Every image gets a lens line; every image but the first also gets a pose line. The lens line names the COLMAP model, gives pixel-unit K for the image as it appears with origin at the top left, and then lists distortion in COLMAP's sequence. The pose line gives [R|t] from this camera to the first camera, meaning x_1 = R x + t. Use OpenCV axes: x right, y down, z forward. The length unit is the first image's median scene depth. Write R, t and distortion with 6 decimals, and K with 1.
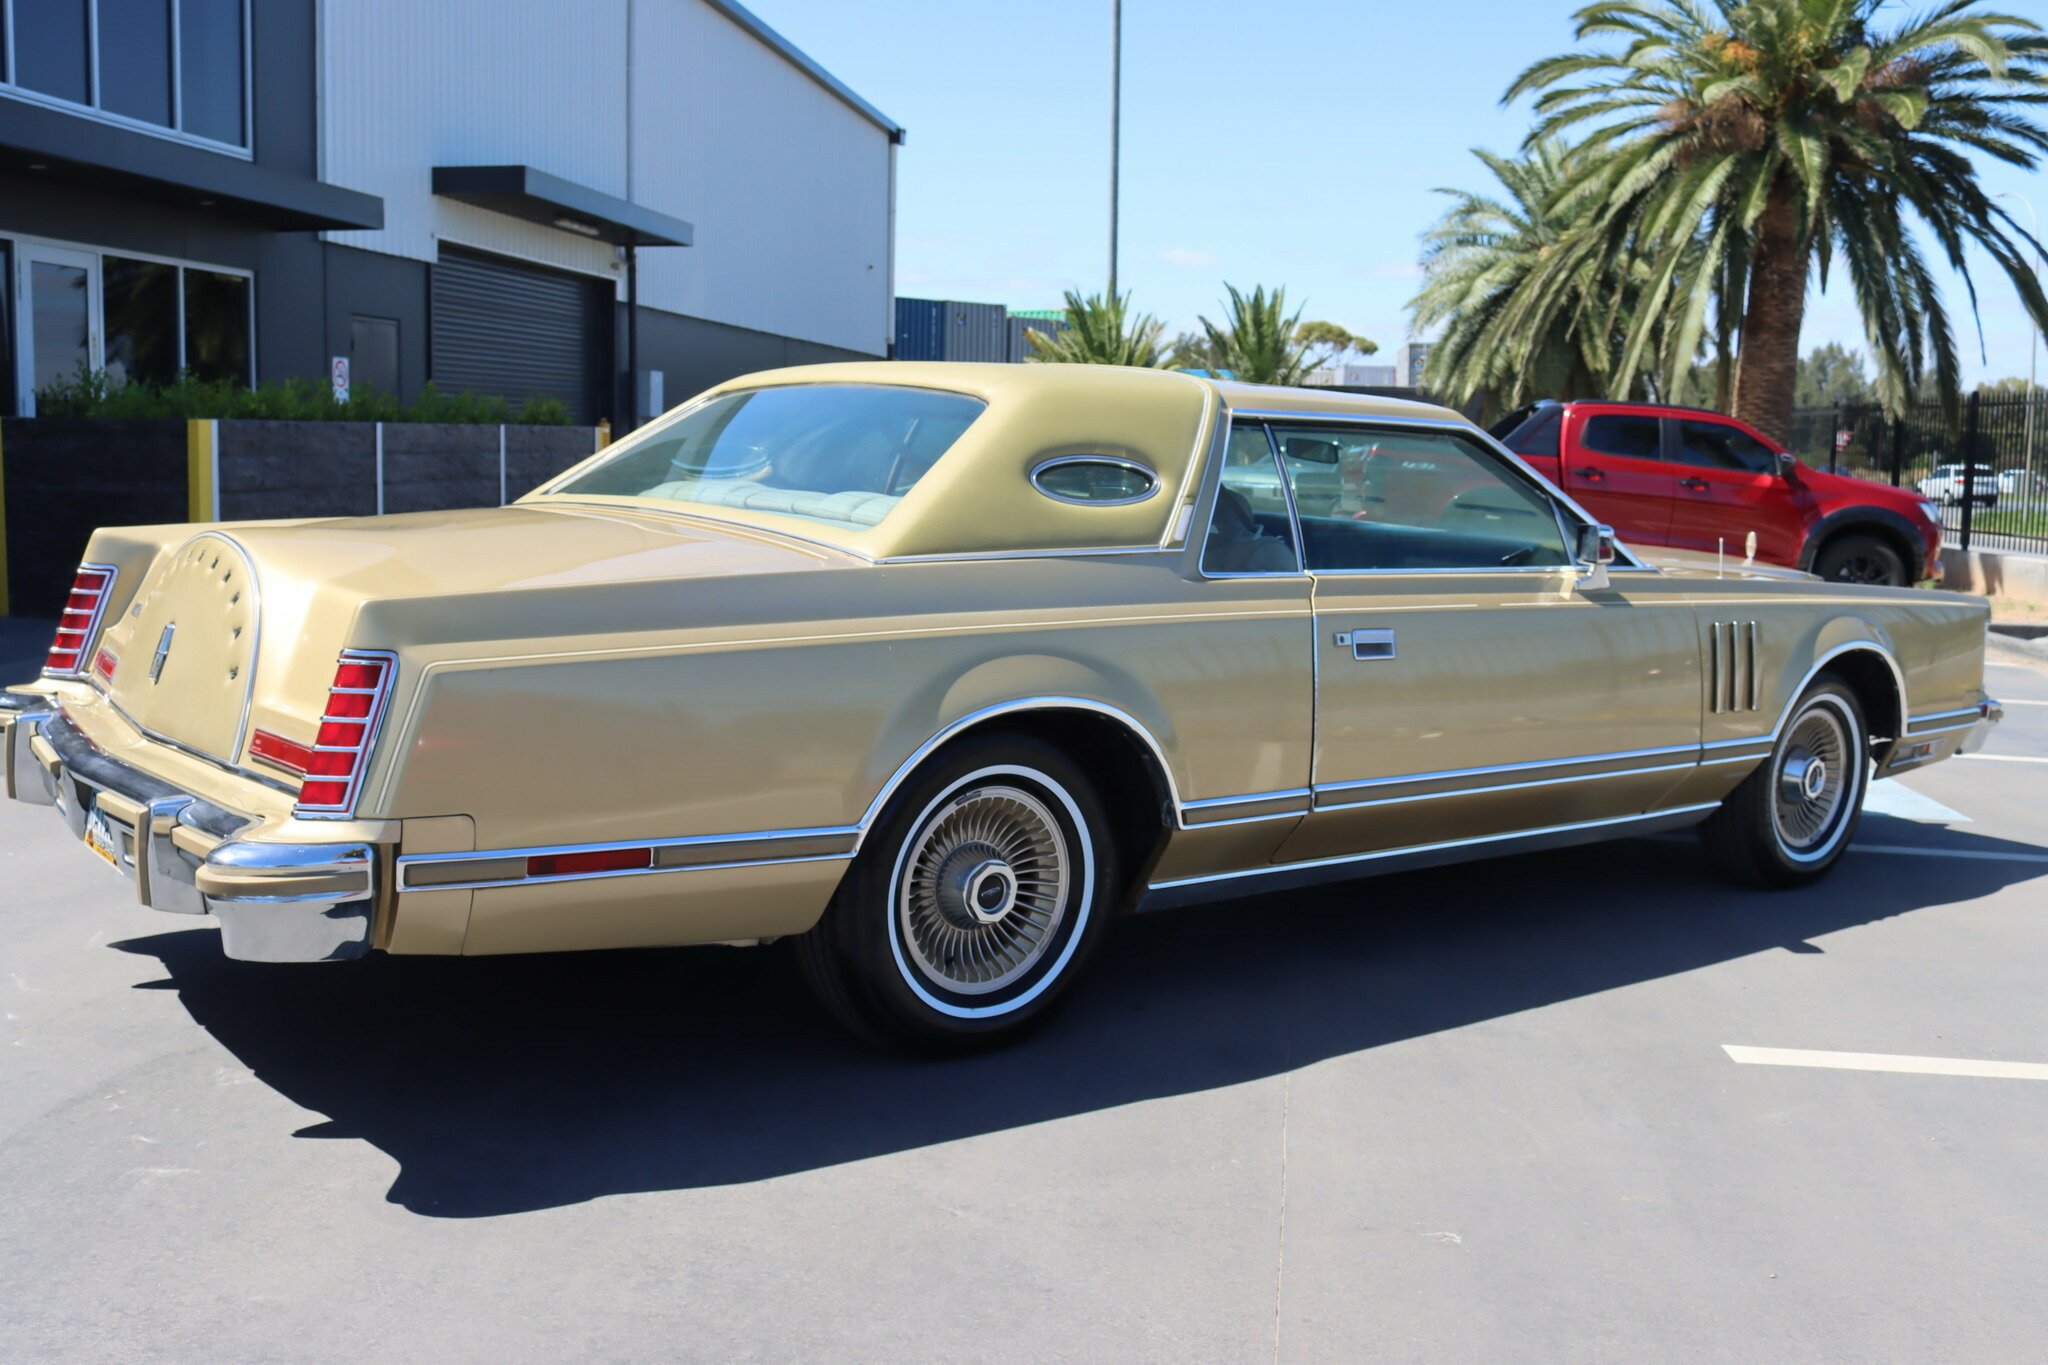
lens RADIAL K [[2000.2, 0, 1029.6], [0, 2000.2, 671.7], [0, 0, 1]] dist [-0.074089, 0.000000]
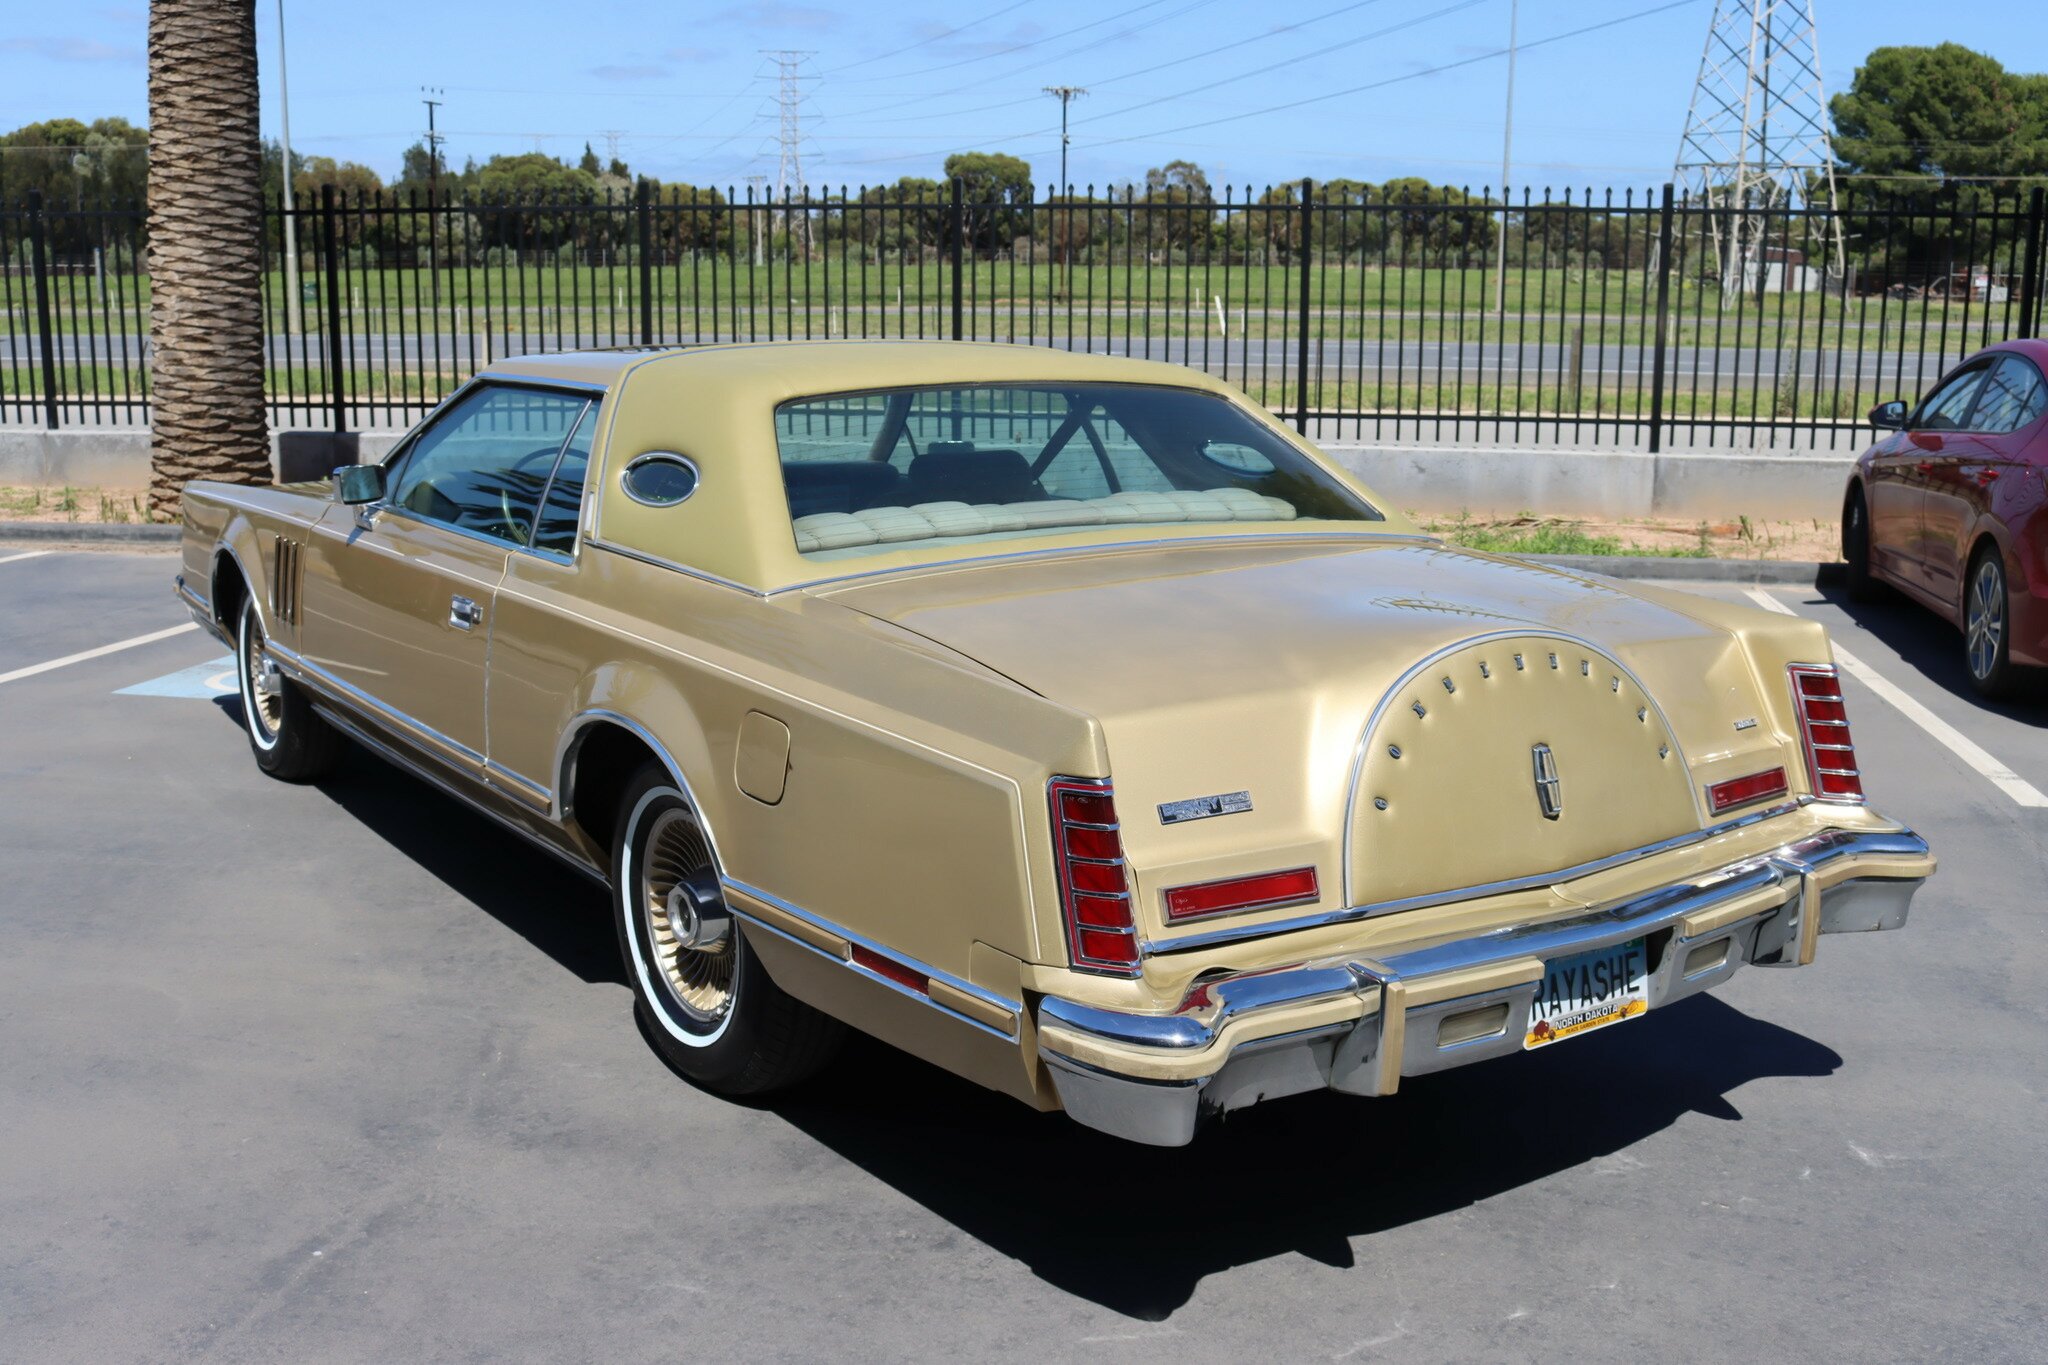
lens RADIAL K [[2000.2, 0, 1026.0], [0, 2000.2, 685.6], [0, 0, 1]] dist [-0.074089, 0.000000]
pose [[0.059197, -0.233446, 0.970566, -0.335447], [0.110260, 0.967851, 0.226068, -0.070614], [-0.992138, 0.093632, 0.083034, 0.302349]]
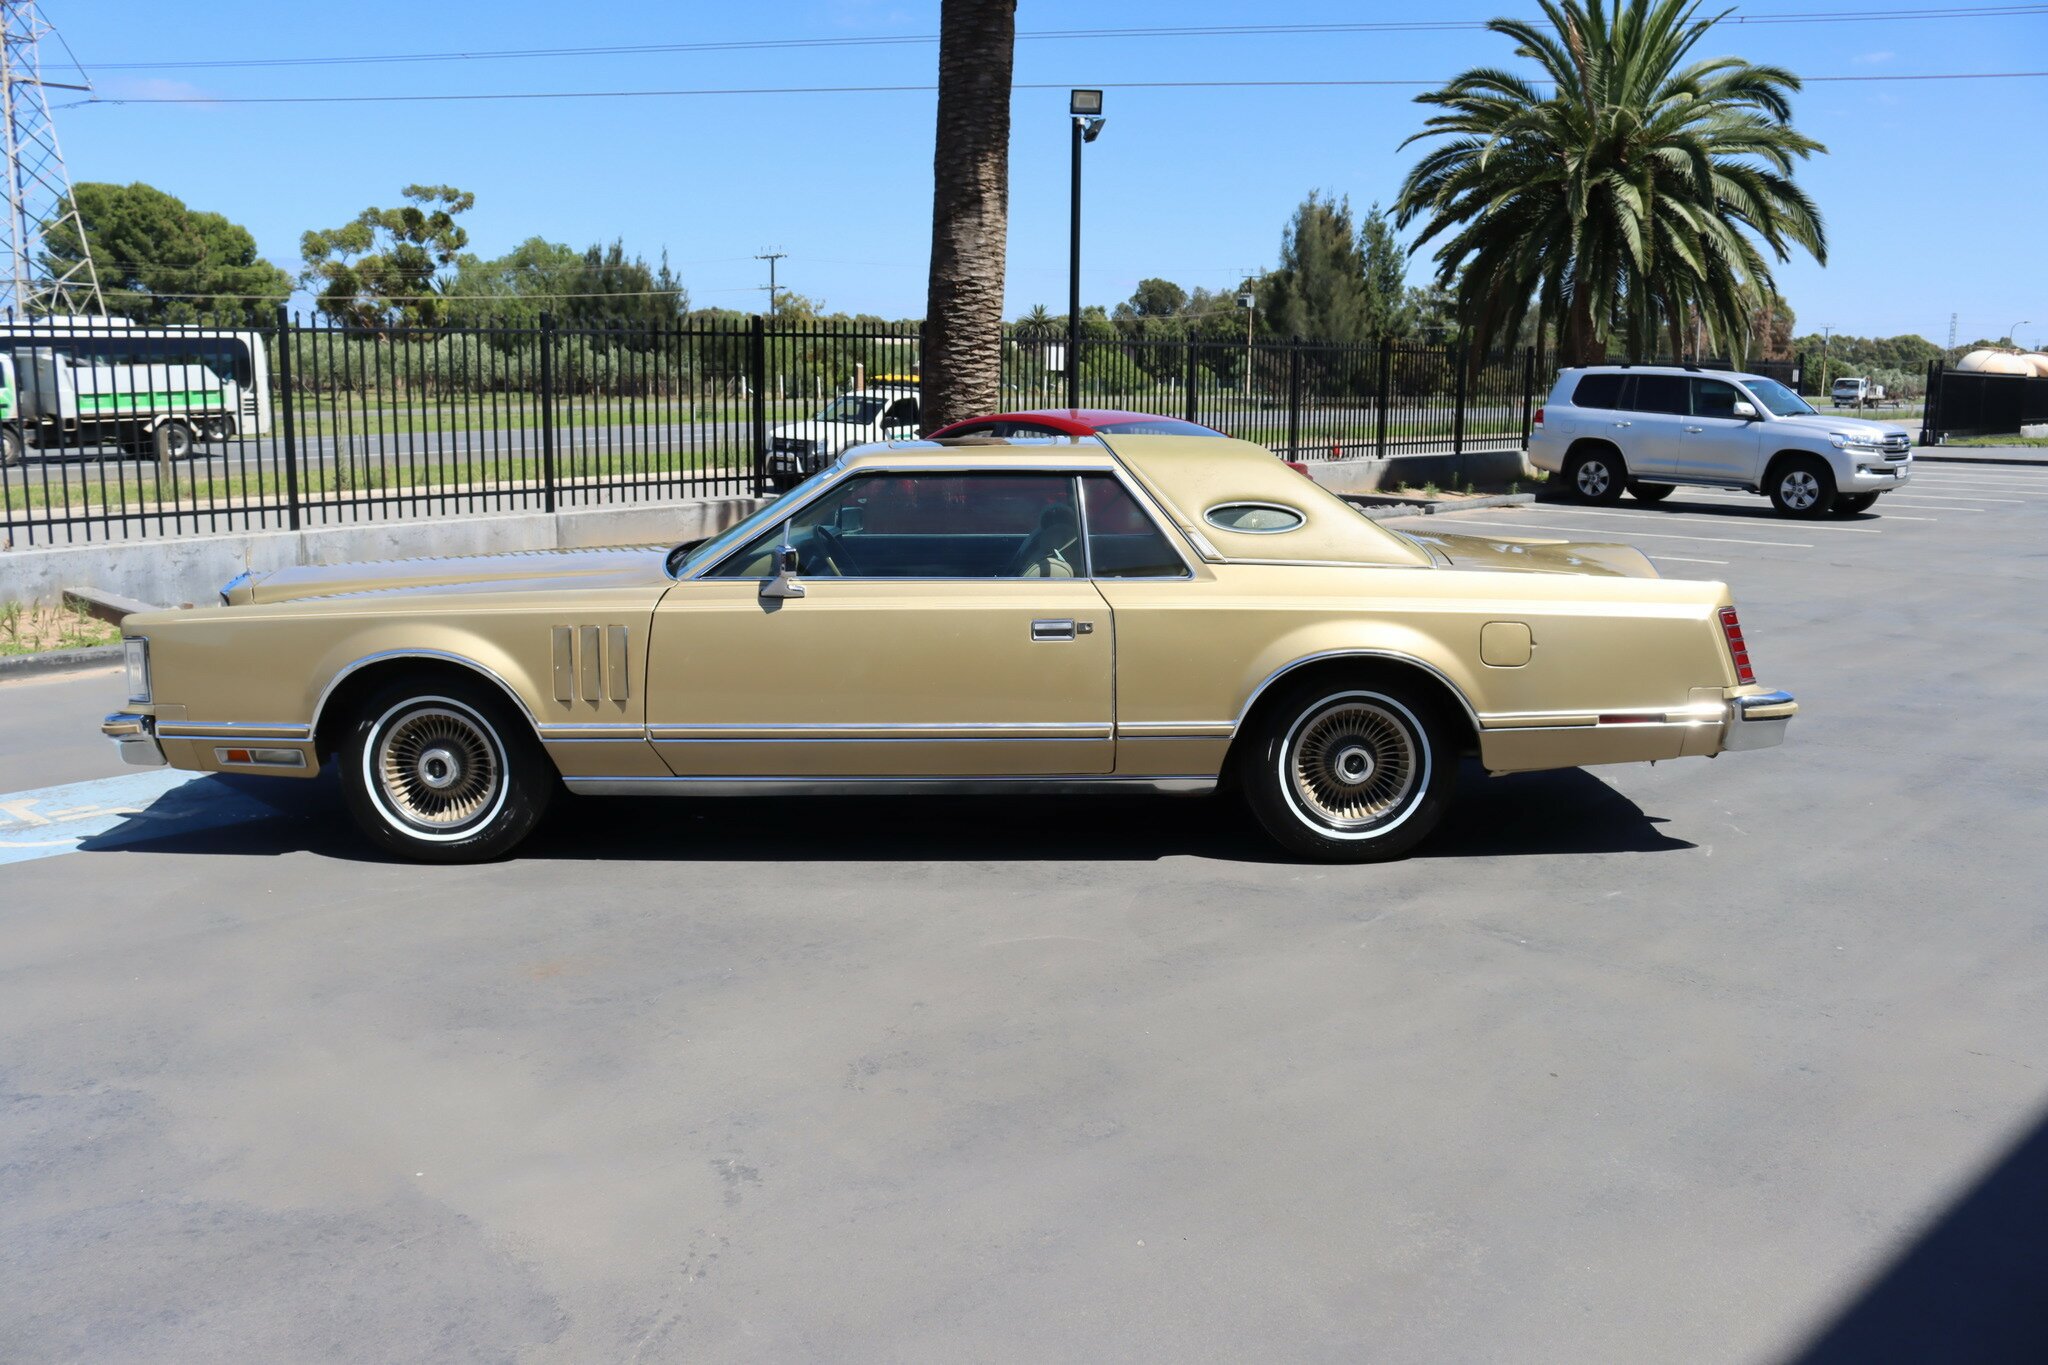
lens RADIAL K [[1673.0, 0, 1023.7], [0, 1673.0, 674.2], [0, 0, 1]] dist [-0.151962, 0.123160]
pose [[-0.776906, -0.144670, 0.612771, -0.256901], [0.043510, 0.958581, 0.281476, -0.116335], [-0.628112, 0.245342, -0.738433, 0.699859]]
